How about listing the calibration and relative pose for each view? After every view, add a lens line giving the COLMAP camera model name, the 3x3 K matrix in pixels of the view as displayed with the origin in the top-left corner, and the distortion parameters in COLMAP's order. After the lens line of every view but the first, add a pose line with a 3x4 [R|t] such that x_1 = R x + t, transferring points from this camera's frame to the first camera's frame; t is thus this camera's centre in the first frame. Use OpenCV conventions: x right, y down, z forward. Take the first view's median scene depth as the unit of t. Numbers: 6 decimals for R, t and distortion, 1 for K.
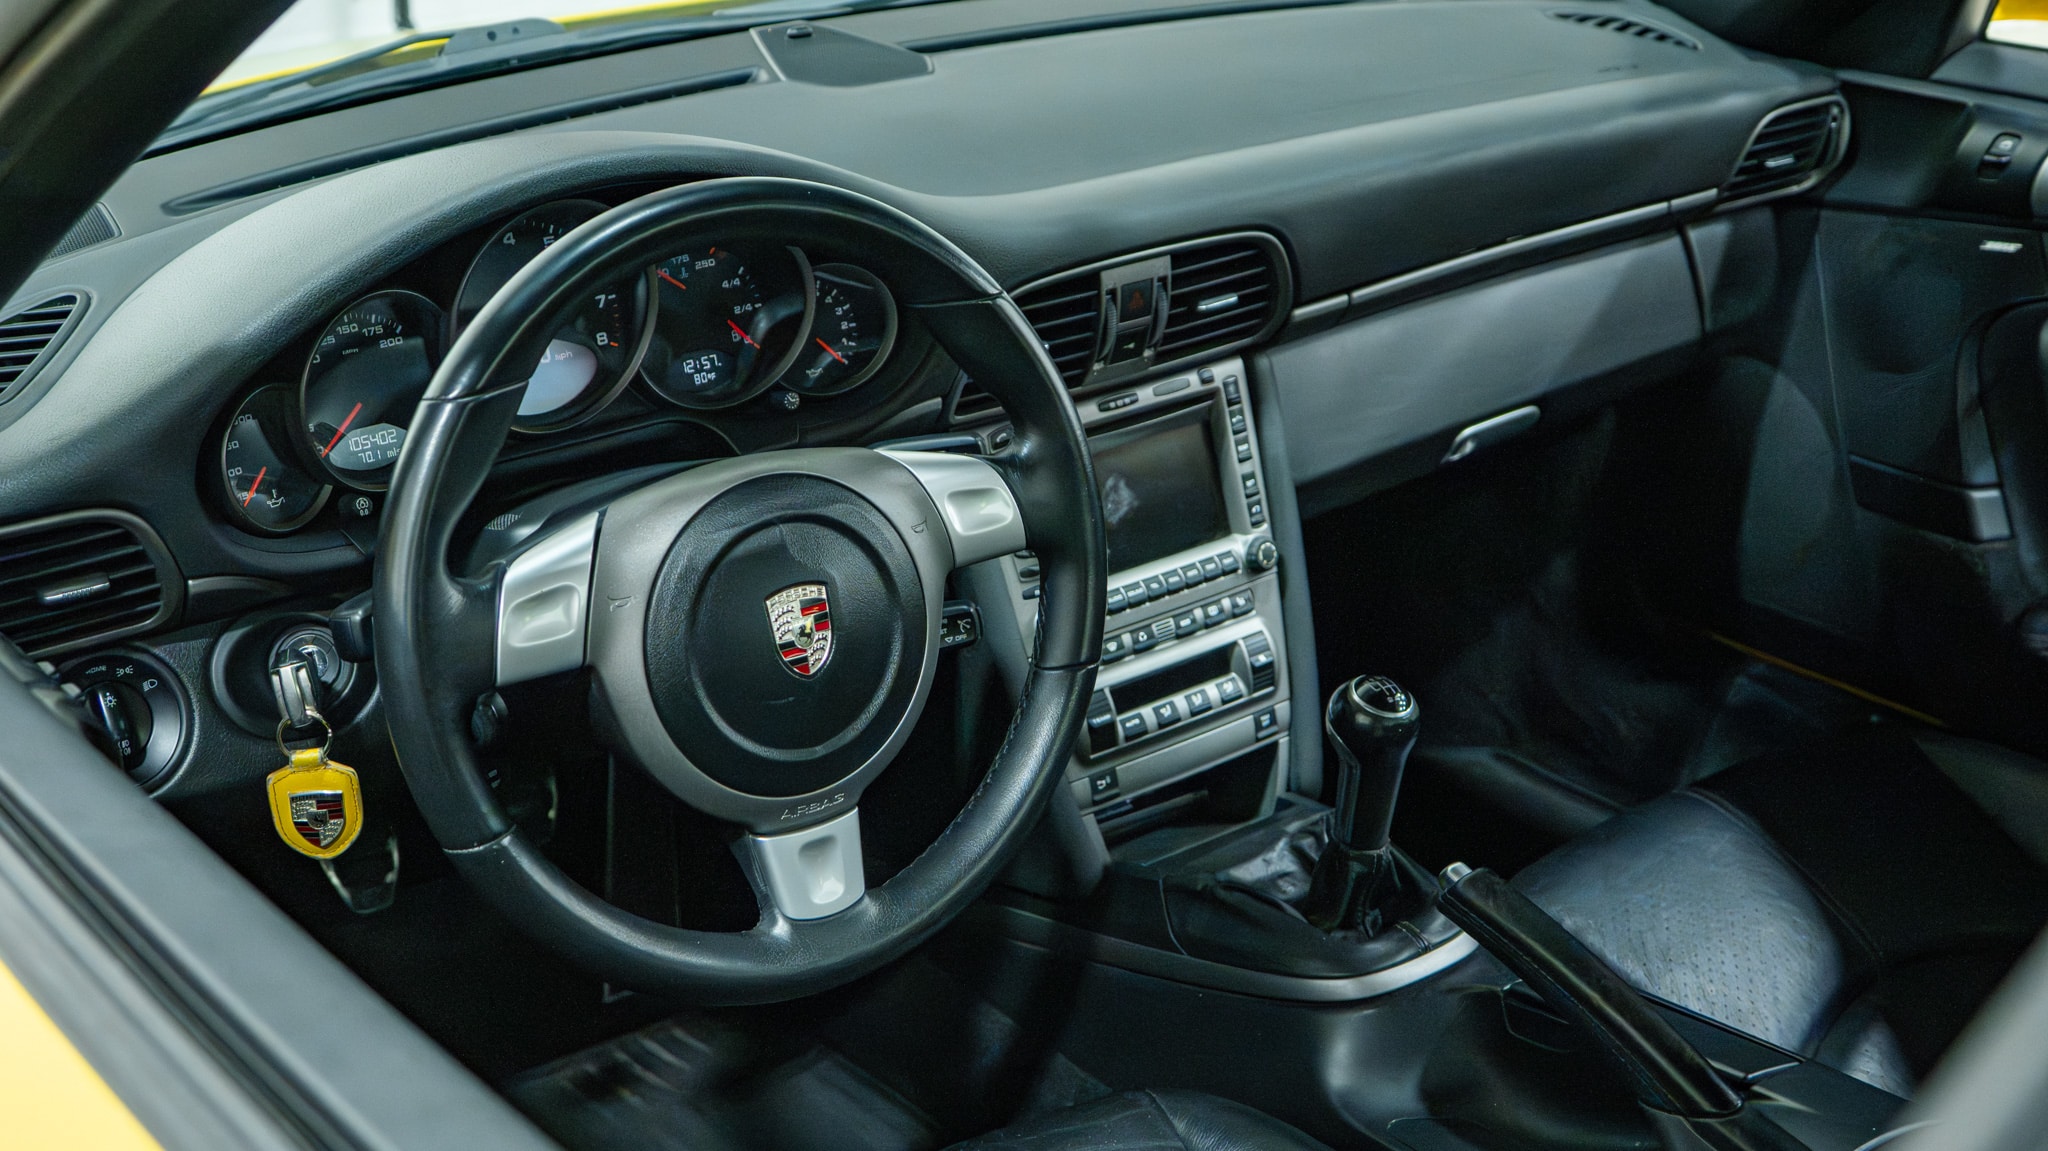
lens RADIAL K [[2524.2, 0, 1032.9], [0, 2524.2, 562.5], [0, 0, 1]] dist [-0.046223, 0.000000]
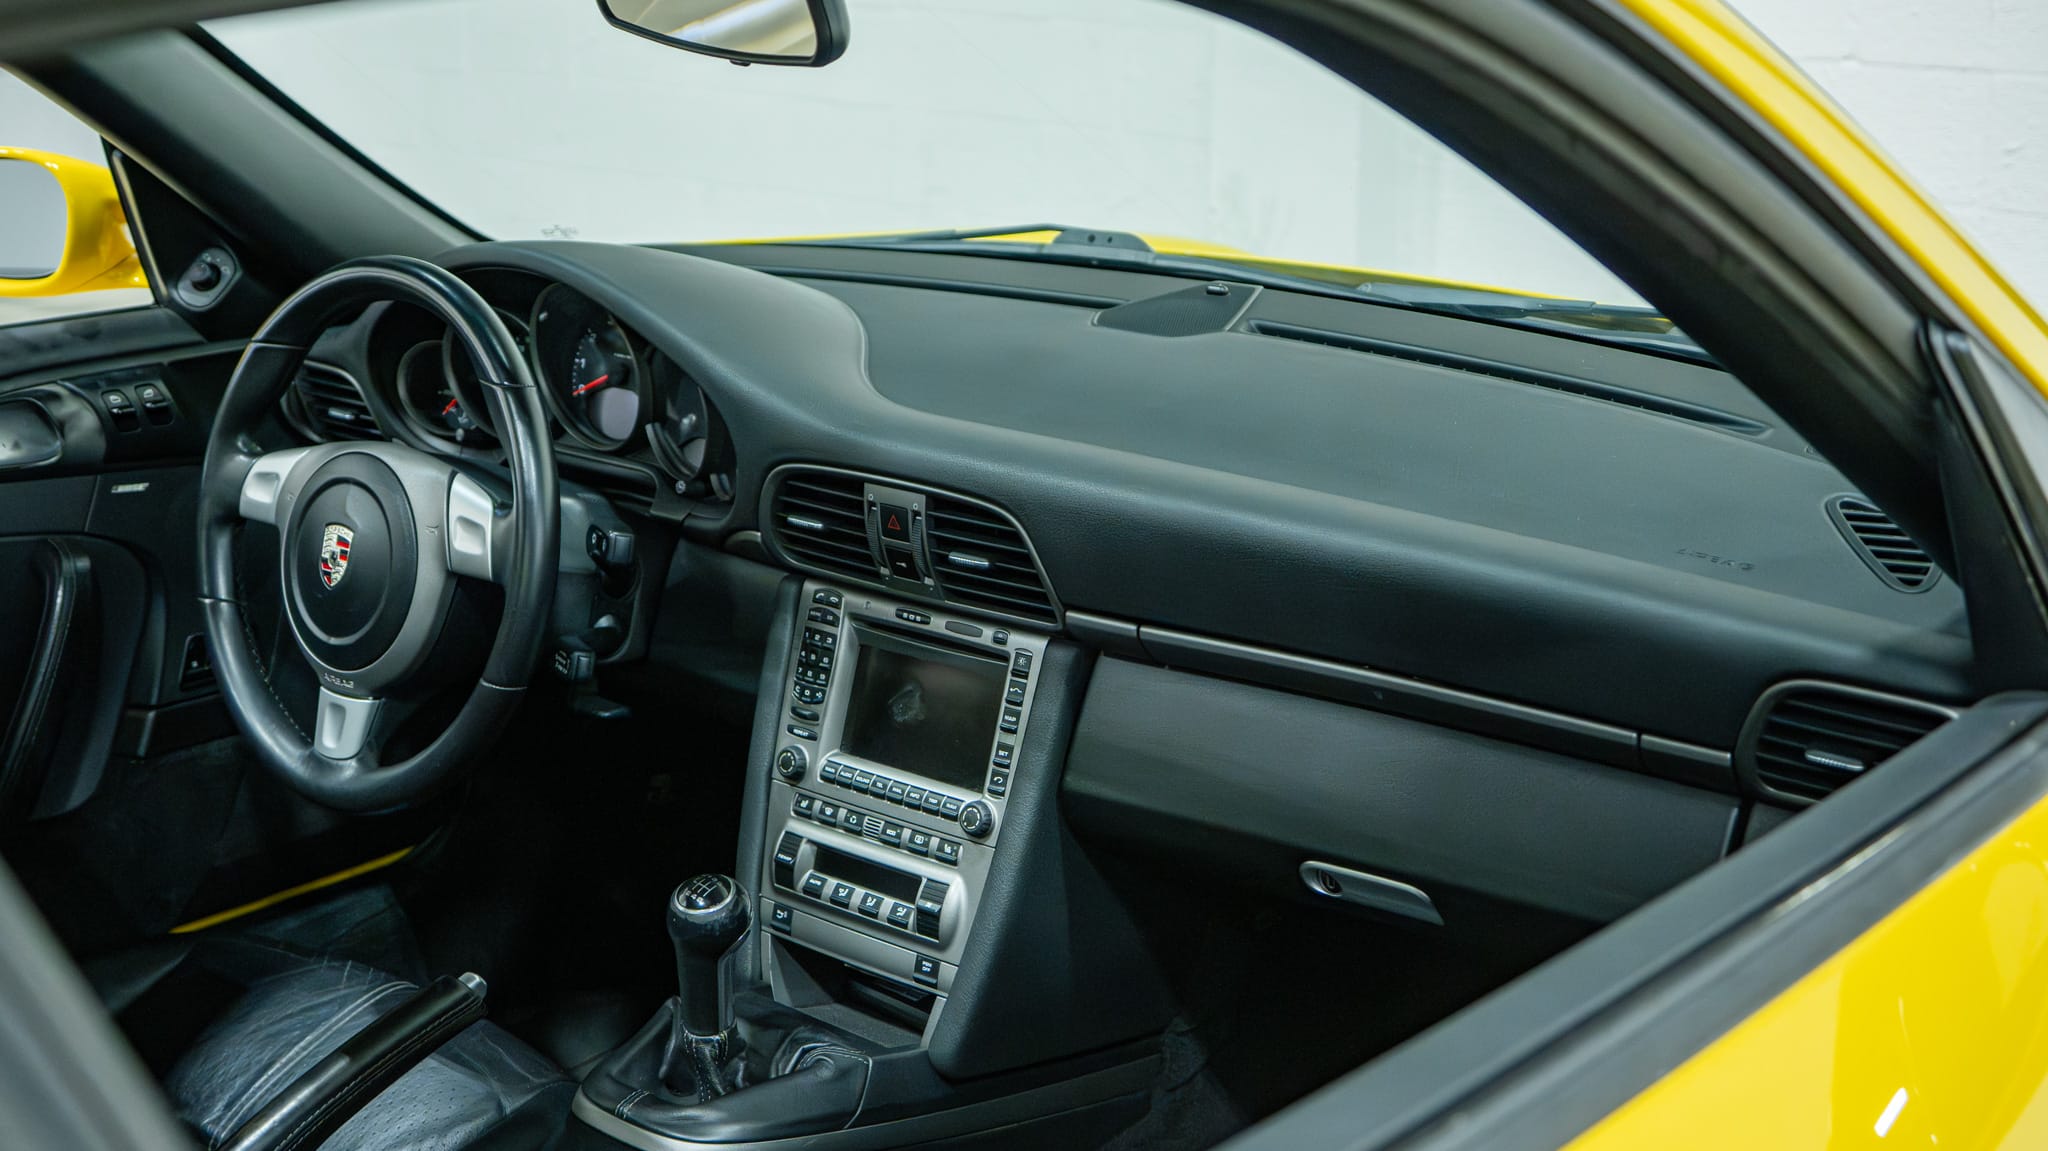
lens RADIAL K [[2524.2, 0, 1036.7], [0, 2524.2, 554.6], [0, 0, 1]] dist [-0.046223, 0.000000]
pose [[0.225487, 0.278856, -0.933486, 1.004822], [-0.383294, 0.906284, 0.178144, -0.287292], [0.895679, 0.317631, 0.311239, 0.659968]]
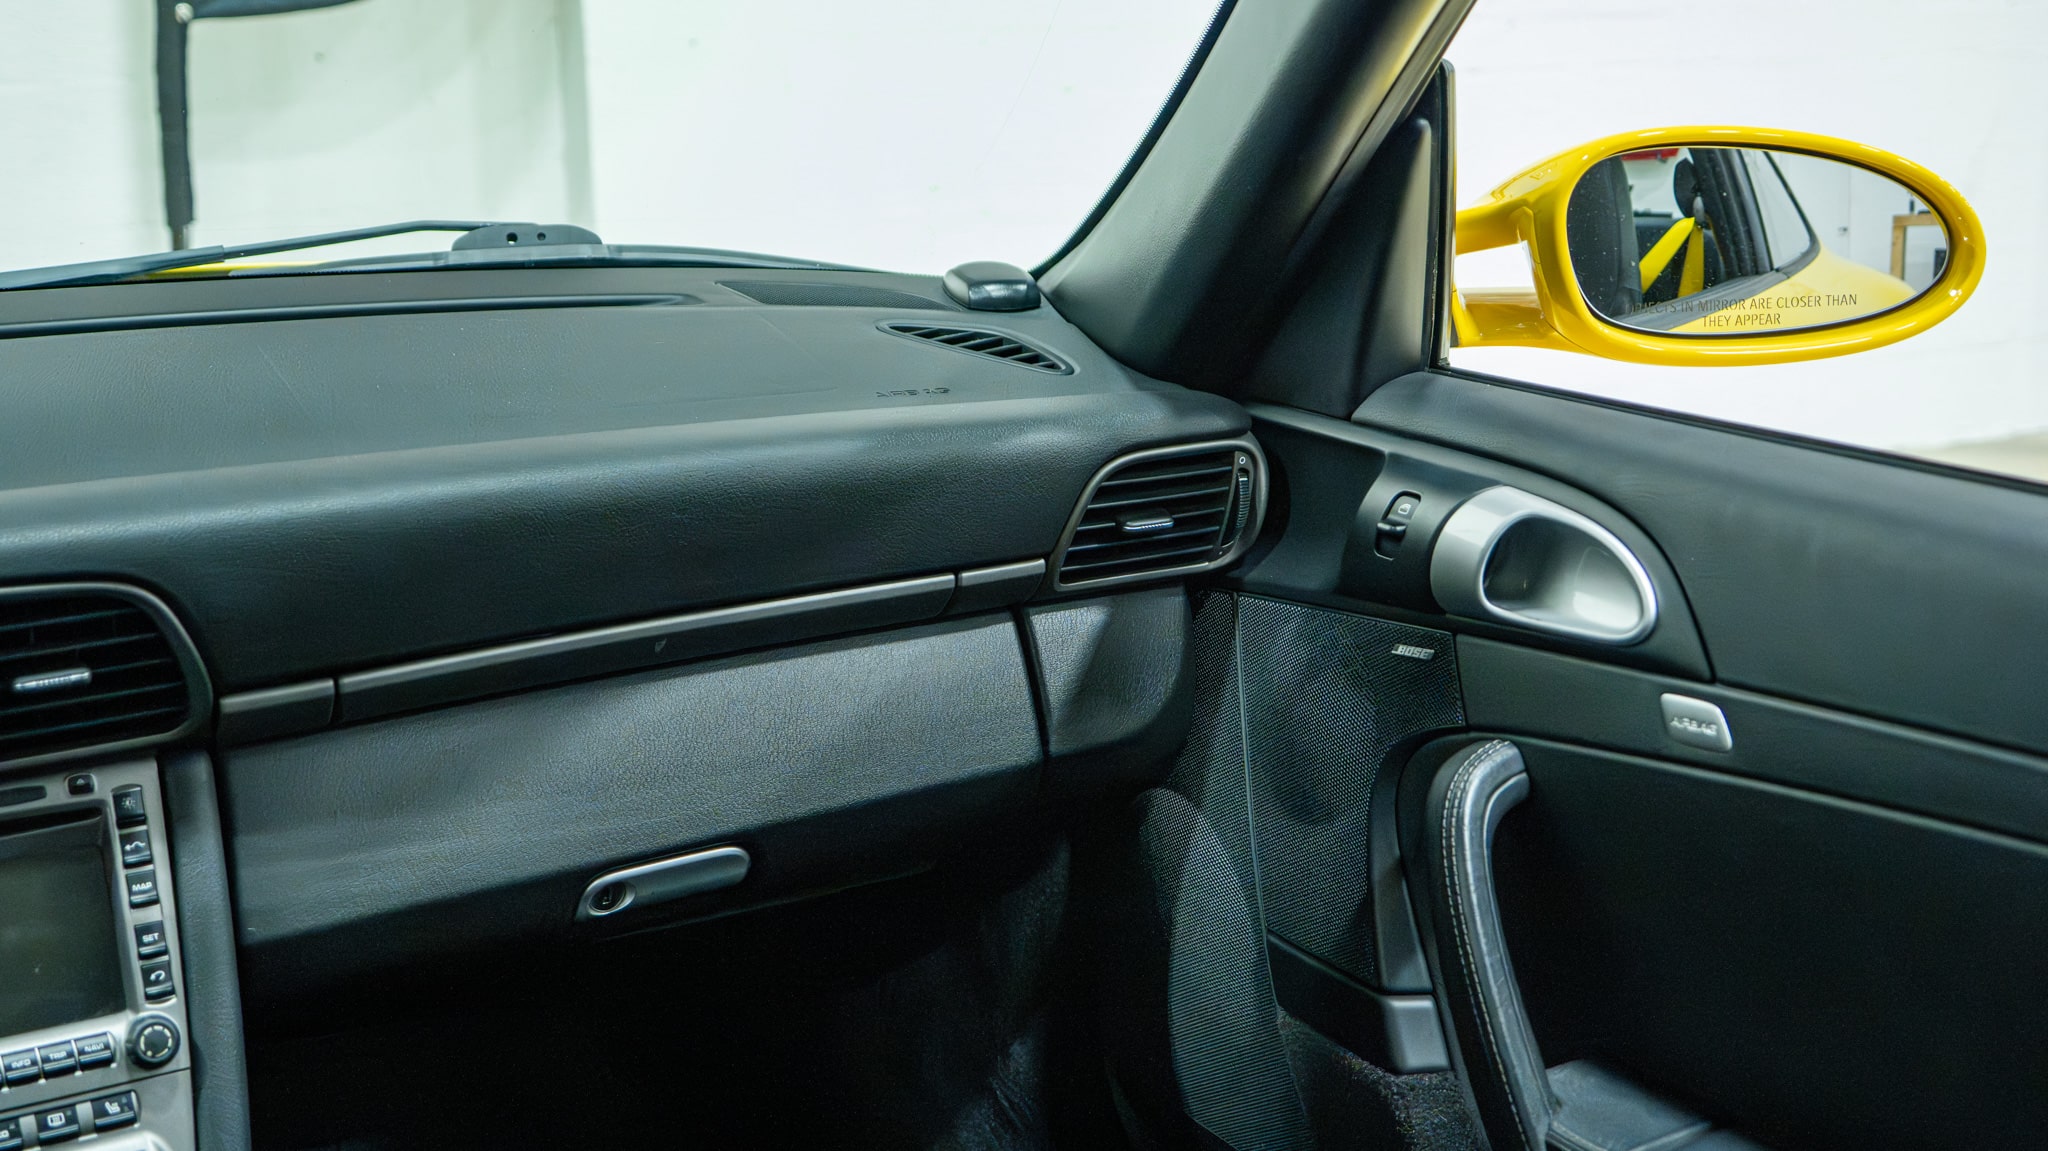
lens RADIAL K [[2524.2, 0, 1018.4], [0, 2524.2, 576.8], [0, 0, 1]] dist [-0.046223, 0.000000]
pose [[0.991177, 0.037046, -0.127265, 0.407172], [-0.055285, 0.988189, -0.142922, -0.043962], [0.120467, 0.148697, 0.981518, 0.320177]]
